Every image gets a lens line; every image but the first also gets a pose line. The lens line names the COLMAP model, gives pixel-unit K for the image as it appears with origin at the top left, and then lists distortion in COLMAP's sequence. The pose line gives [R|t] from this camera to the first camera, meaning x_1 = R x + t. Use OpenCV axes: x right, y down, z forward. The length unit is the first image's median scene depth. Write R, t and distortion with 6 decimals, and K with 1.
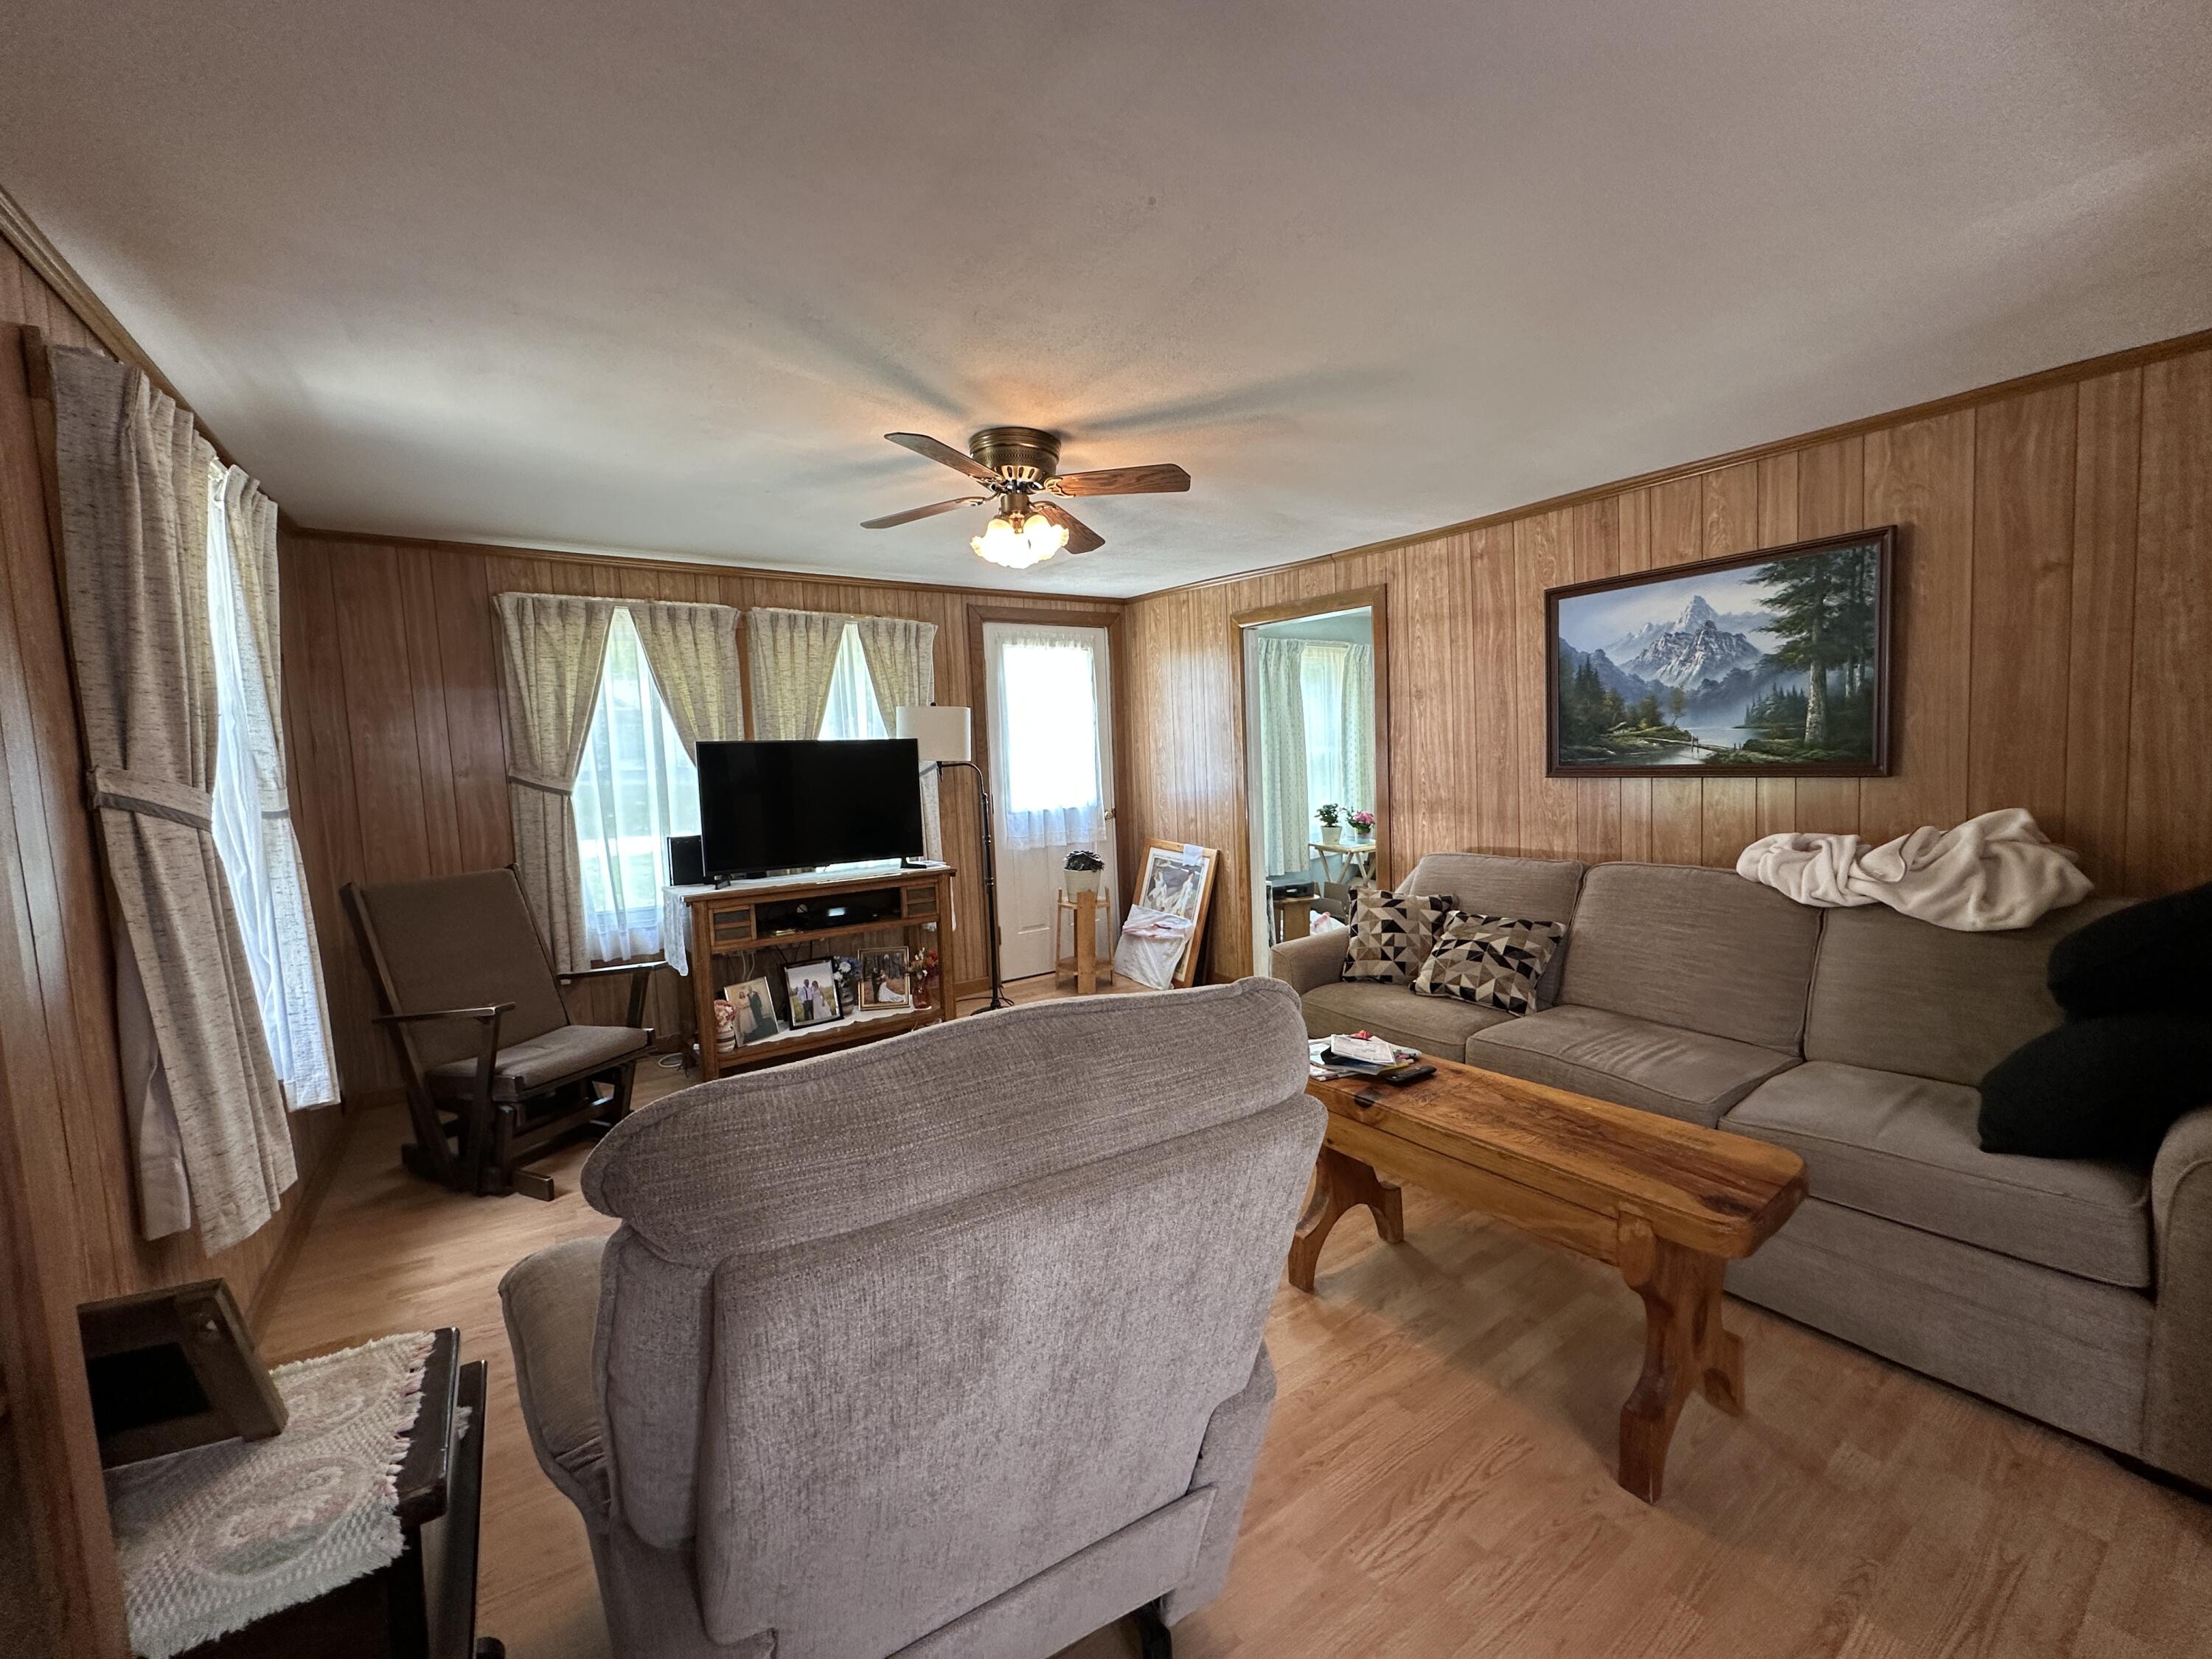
lens RADIAL K [[881.0, 0, 1106.9], [0, 881.0, 833.4], [0, 0, 1]] dist [-0.000247, -0.000087]
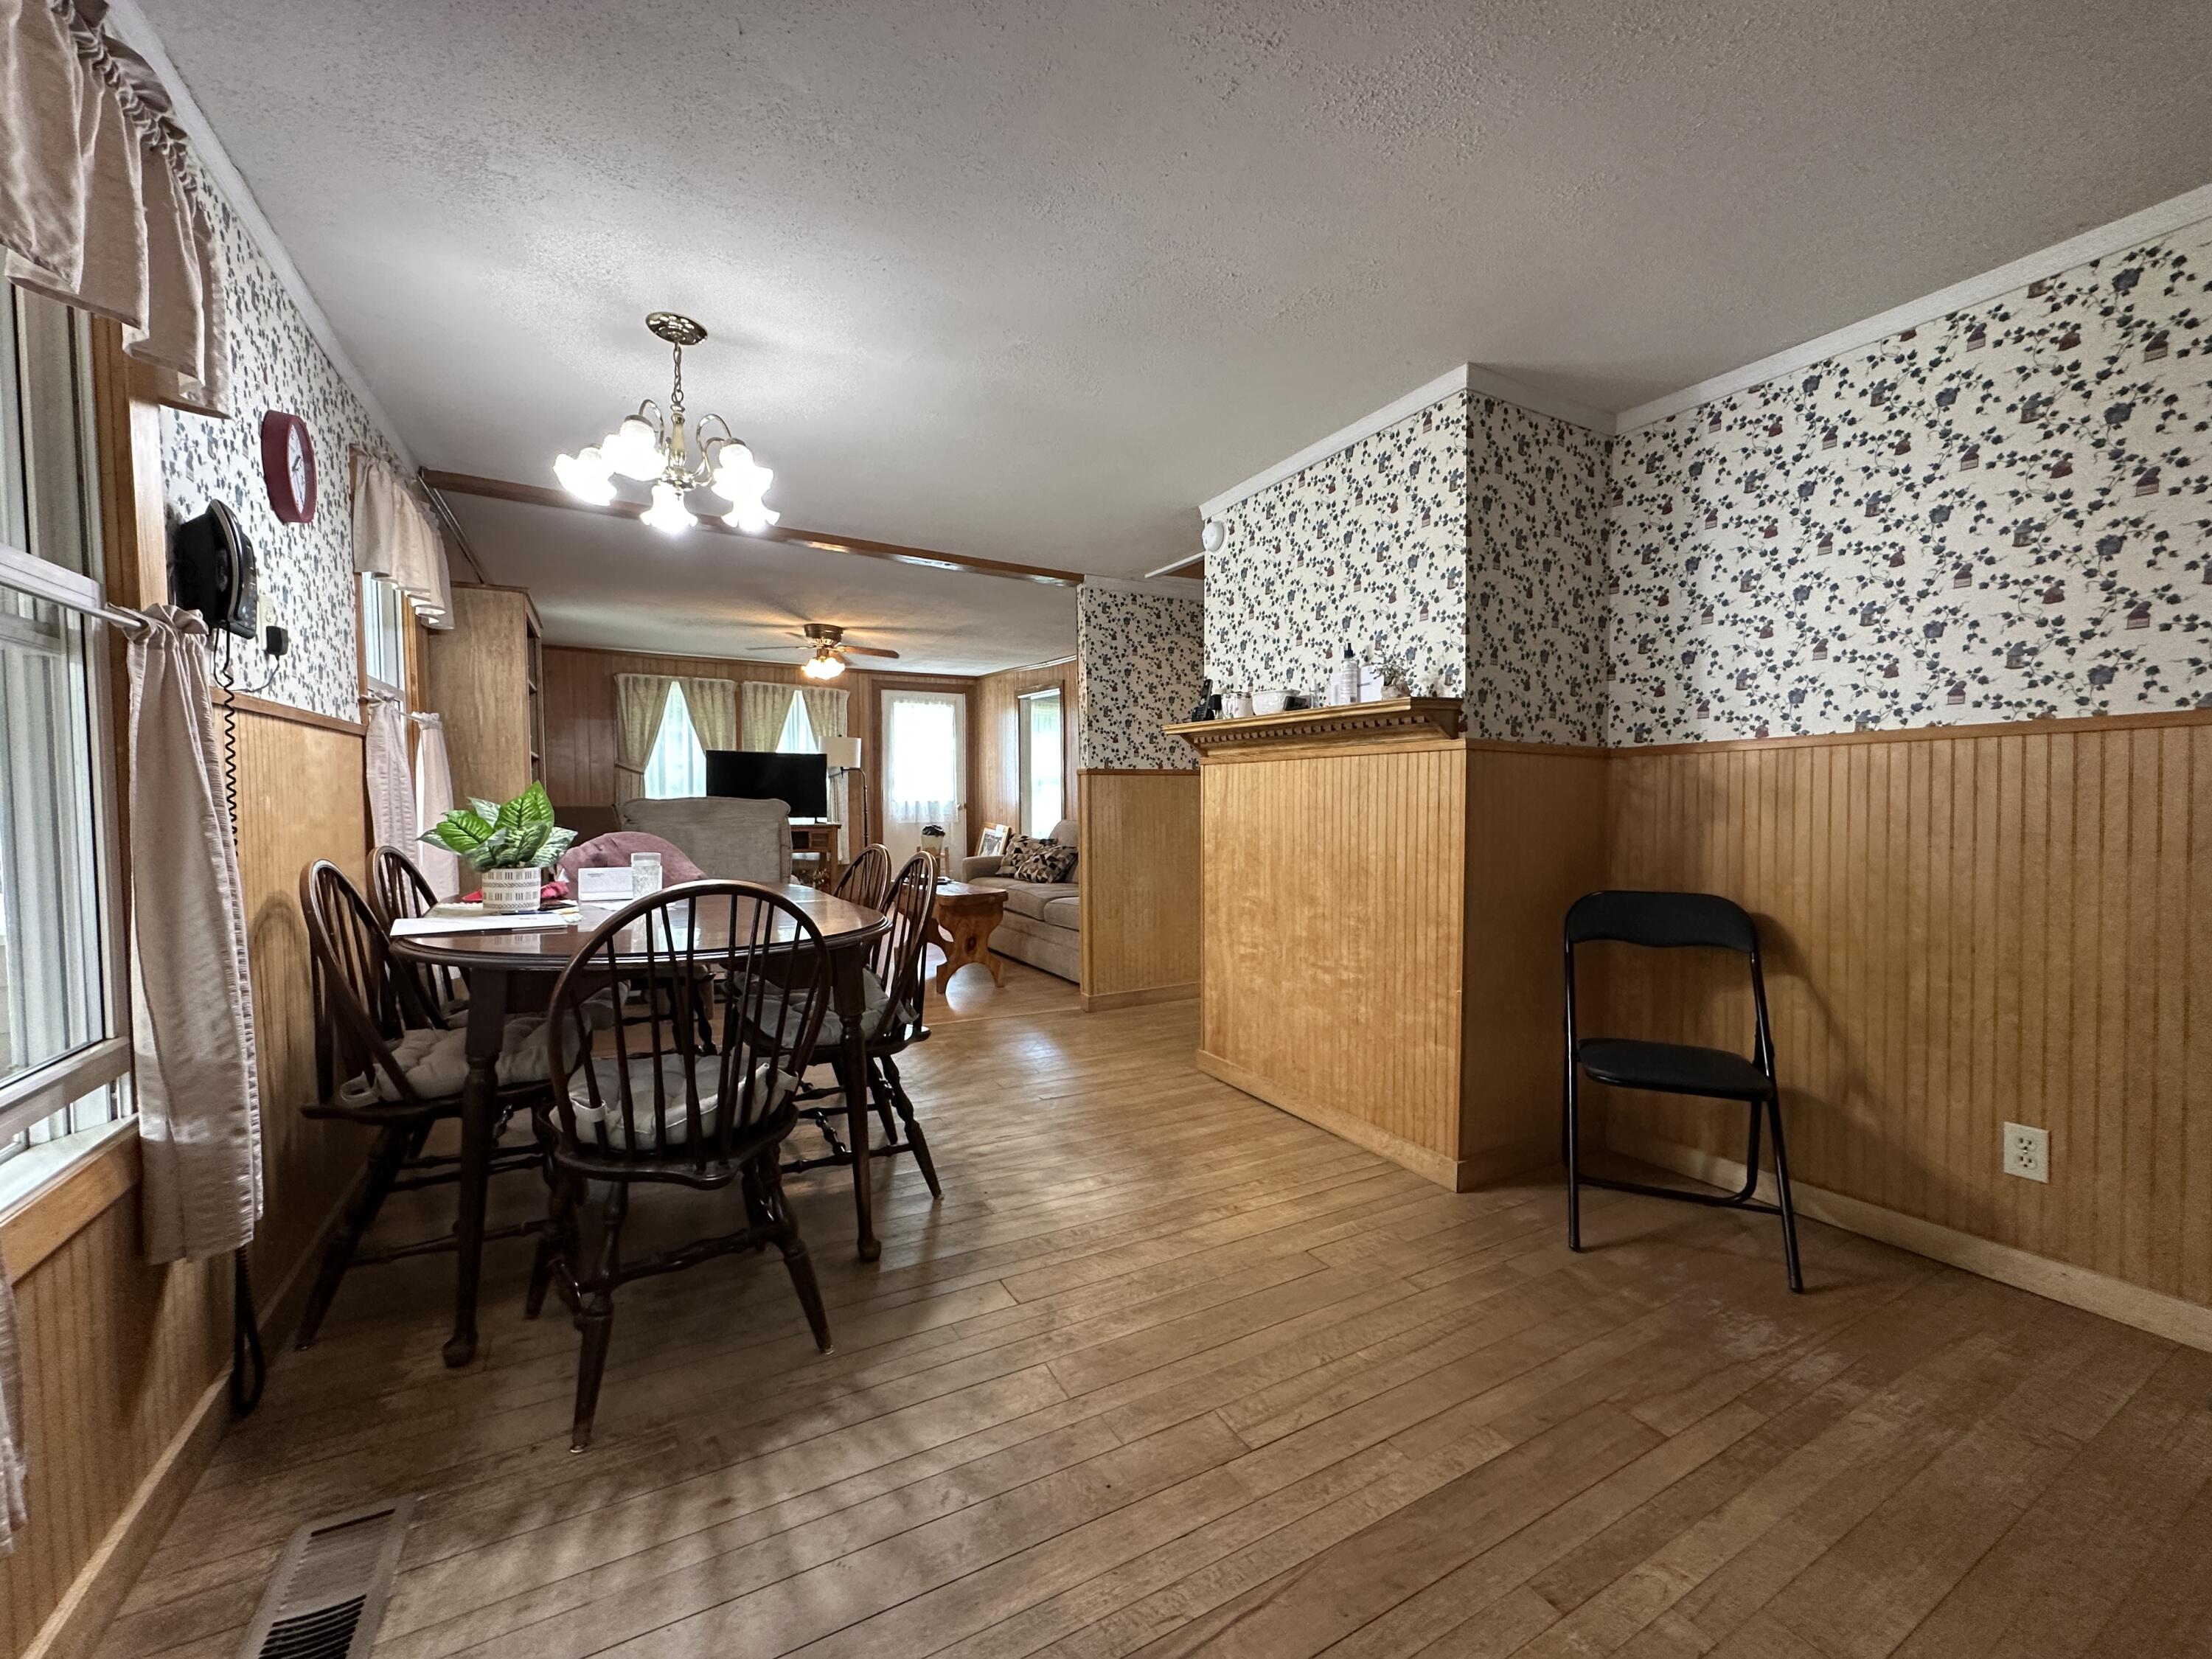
lens RADIAL K [[881.0, 0, 1115.2], [0, 881.0, 831.5], [0, 0, 1]] dist [-0.000247, -0.000087]
pose [[0.995669, 0.042870, -0.082497, 0.549829], [-0.046389, 0.998072, -0.041225, 0.103956], [0.080570, 0.044874, 0.995738, -0.789608]]
